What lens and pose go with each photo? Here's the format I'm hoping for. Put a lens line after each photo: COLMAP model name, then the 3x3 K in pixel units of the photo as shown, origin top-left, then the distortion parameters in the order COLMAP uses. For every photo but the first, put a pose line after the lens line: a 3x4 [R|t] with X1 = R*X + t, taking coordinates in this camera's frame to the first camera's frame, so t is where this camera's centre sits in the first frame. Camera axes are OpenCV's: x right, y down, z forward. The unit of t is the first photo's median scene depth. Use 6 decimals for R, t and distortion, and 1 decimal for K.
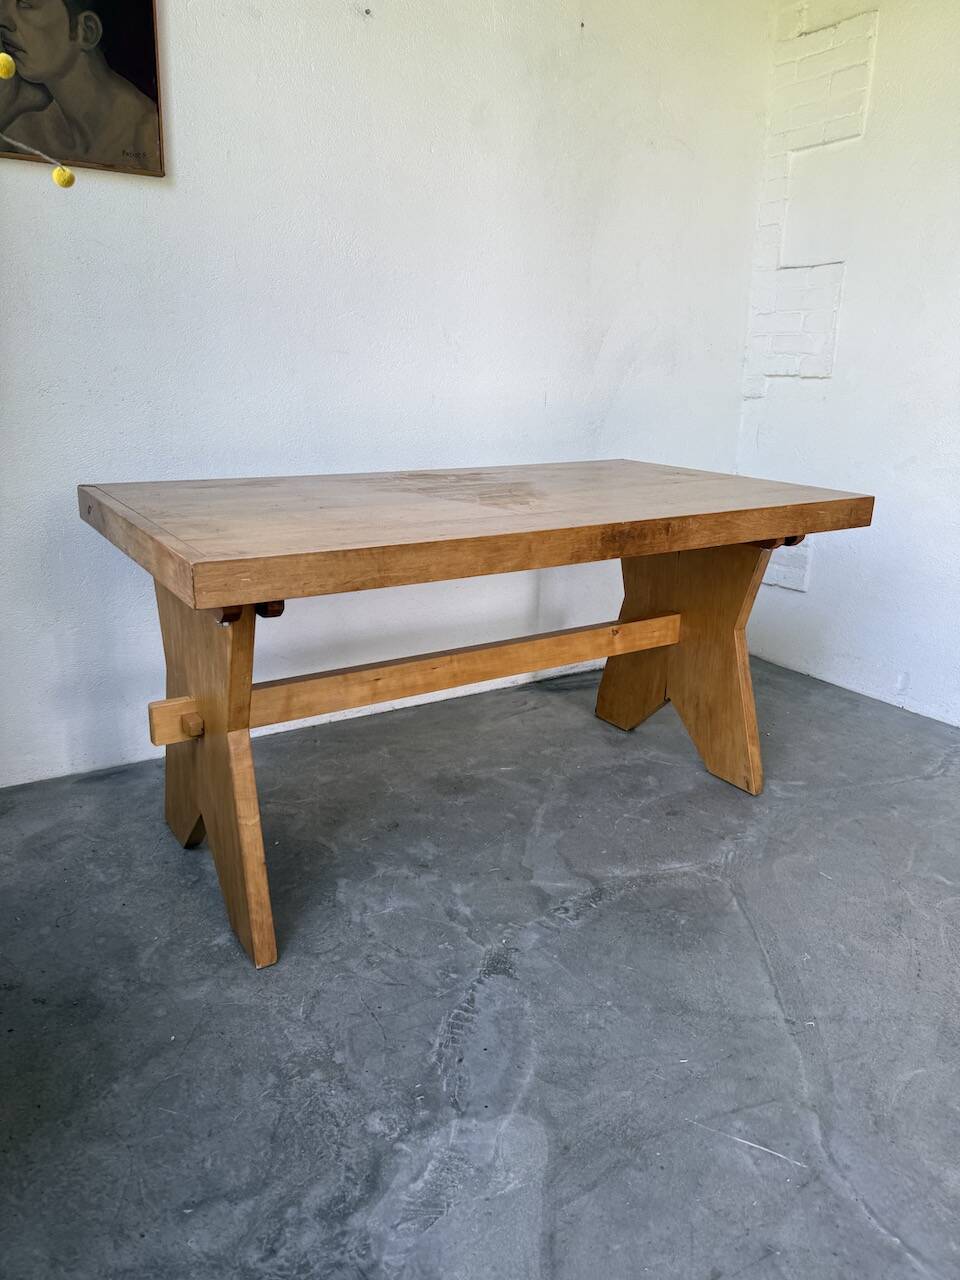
lens RADIAL K [[908.4, 0, 484.2], [0, 908.4, 628.9], [0, 0, 1]] dist [0.011135, -0.020205]
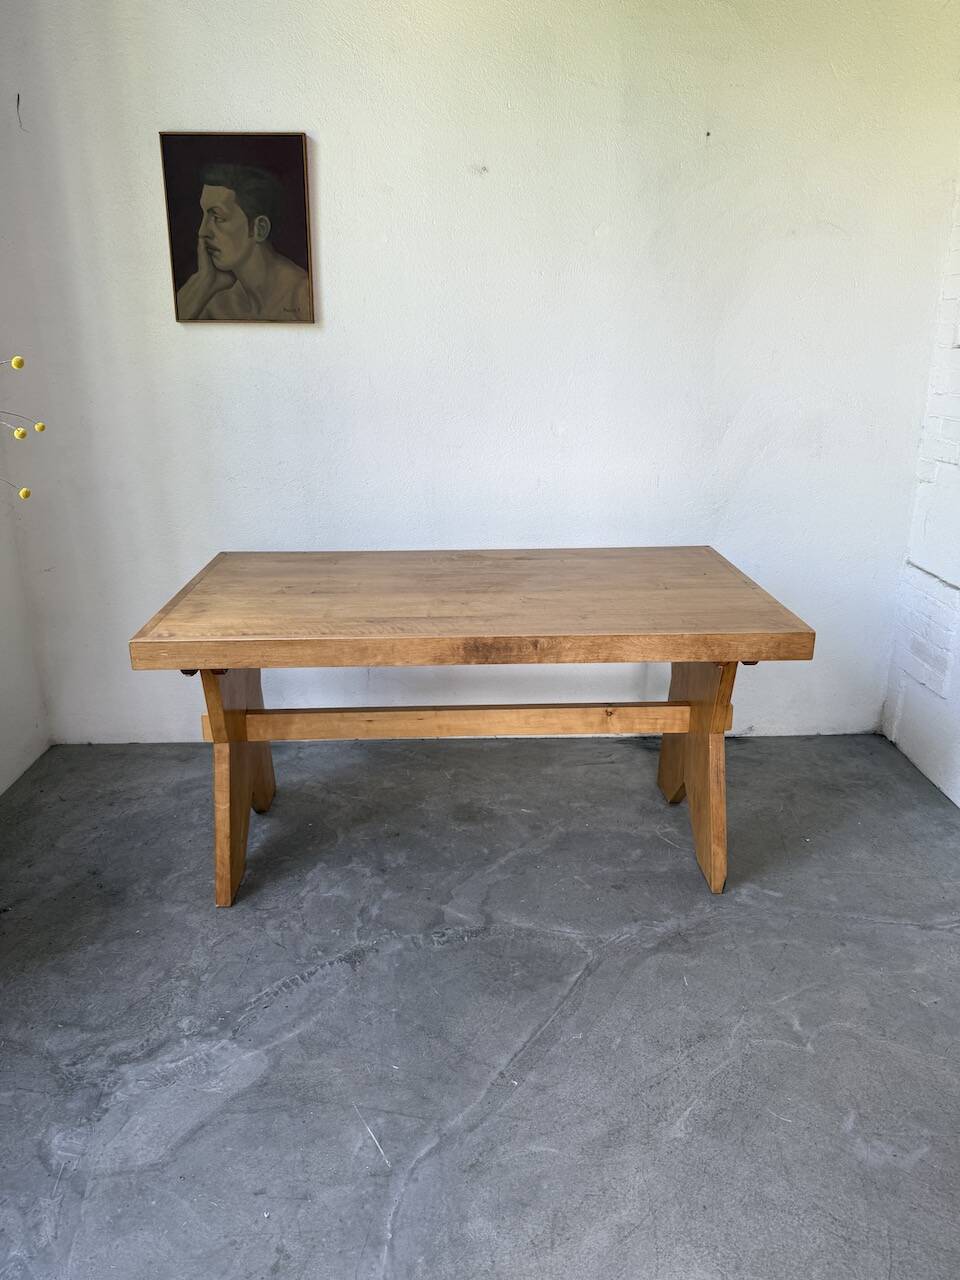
lens RADIAL K [[908.4, 0, 475.6], [0, 908.4, 633.5], [0, 0, 1]] dist [0.011135, -0.020205]
pose [[0.857334, 0.139704, -0.495441, 0.740141], [-0.124875, 0.990163, 0.063115, -0.196427], [0.499385, 0.007757, 0.866346, -0.058603]]
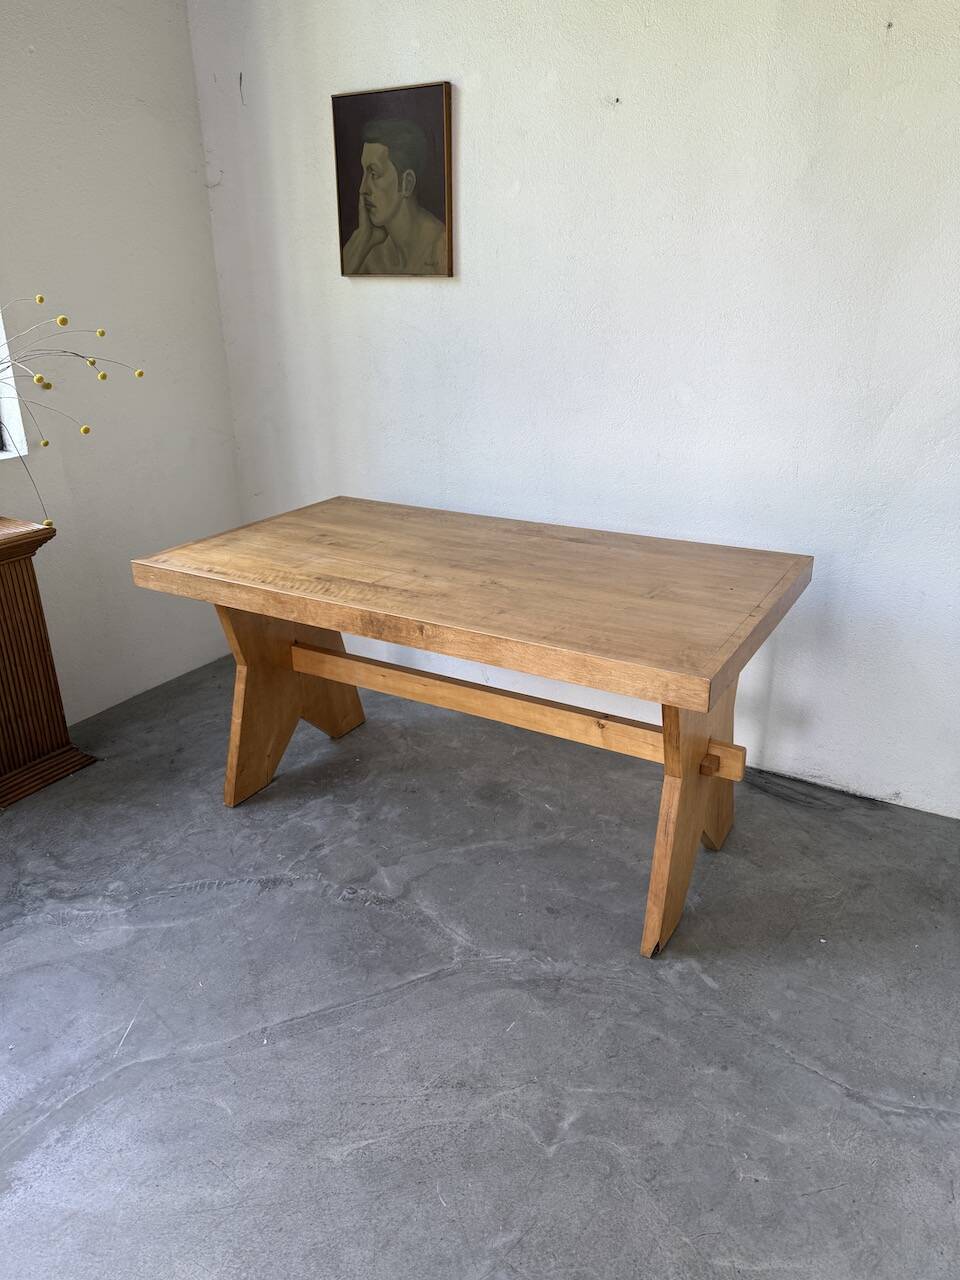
lens RADIAL K [[908.4, 0, 480.8], [0, 908.4, 638.1], [0, 0, 1]] dist [0.011135, -0.020205]
pose [[0.450006, 0.308499, -0.838047, 1.213948], [-0.233884, 0.946394, 0.222795, -0.379856], [0.861854, 0.095747, 0.498036, 0.527268]]
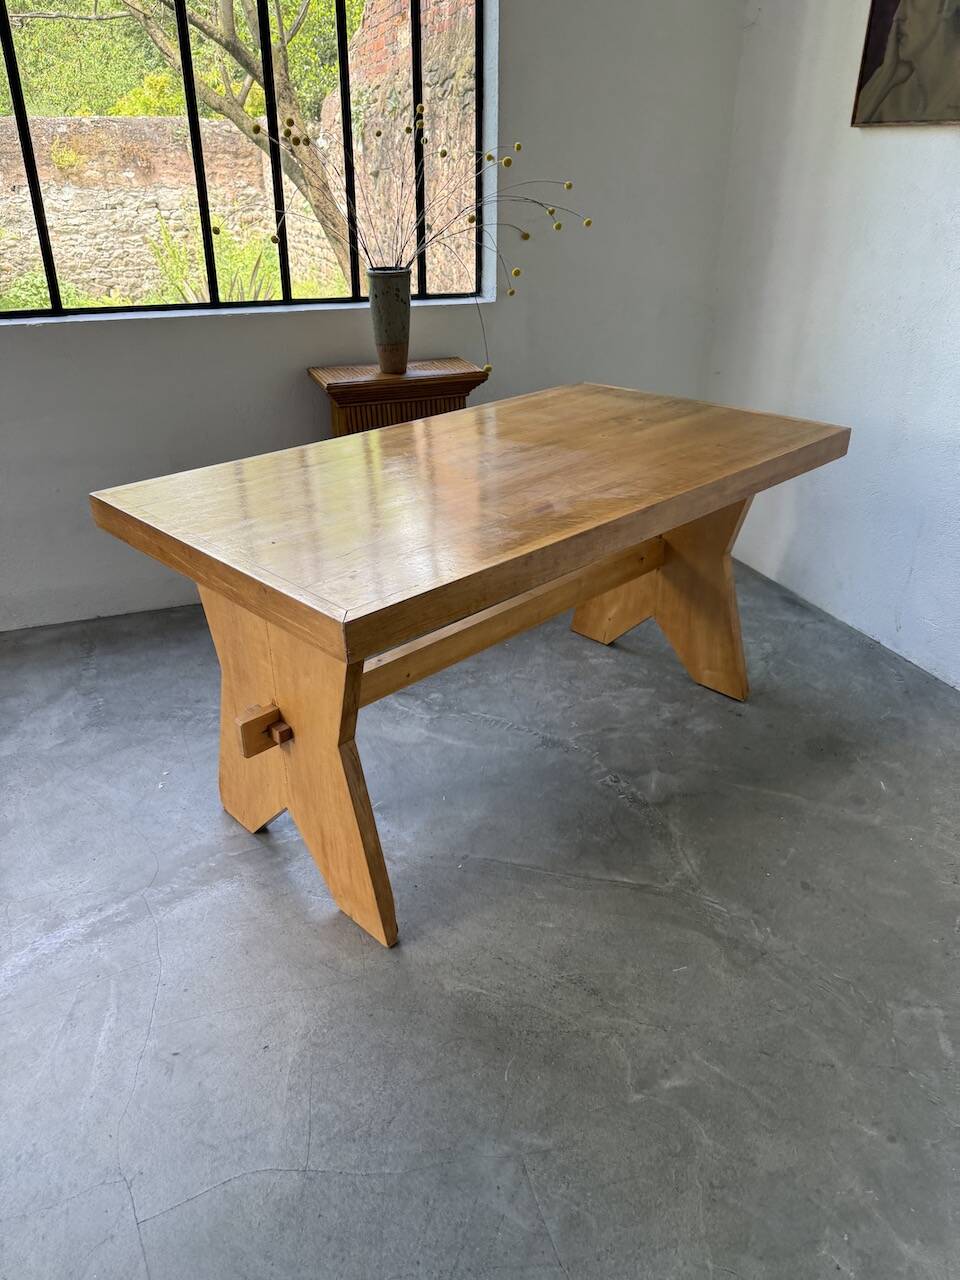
lens RADIAL K [[908.4, 0, 472.5], [0, 908.4, 633.4], [0, 0, 1]] dist [0.011135, -0.020205]
pose [[-0.186386, 0.435747, -0.880560, 1.220248], [-0.277411, 0.836454, 0.472640, -0.421489], [0.942499, 0.332370, -0.035022, 0.854138]]
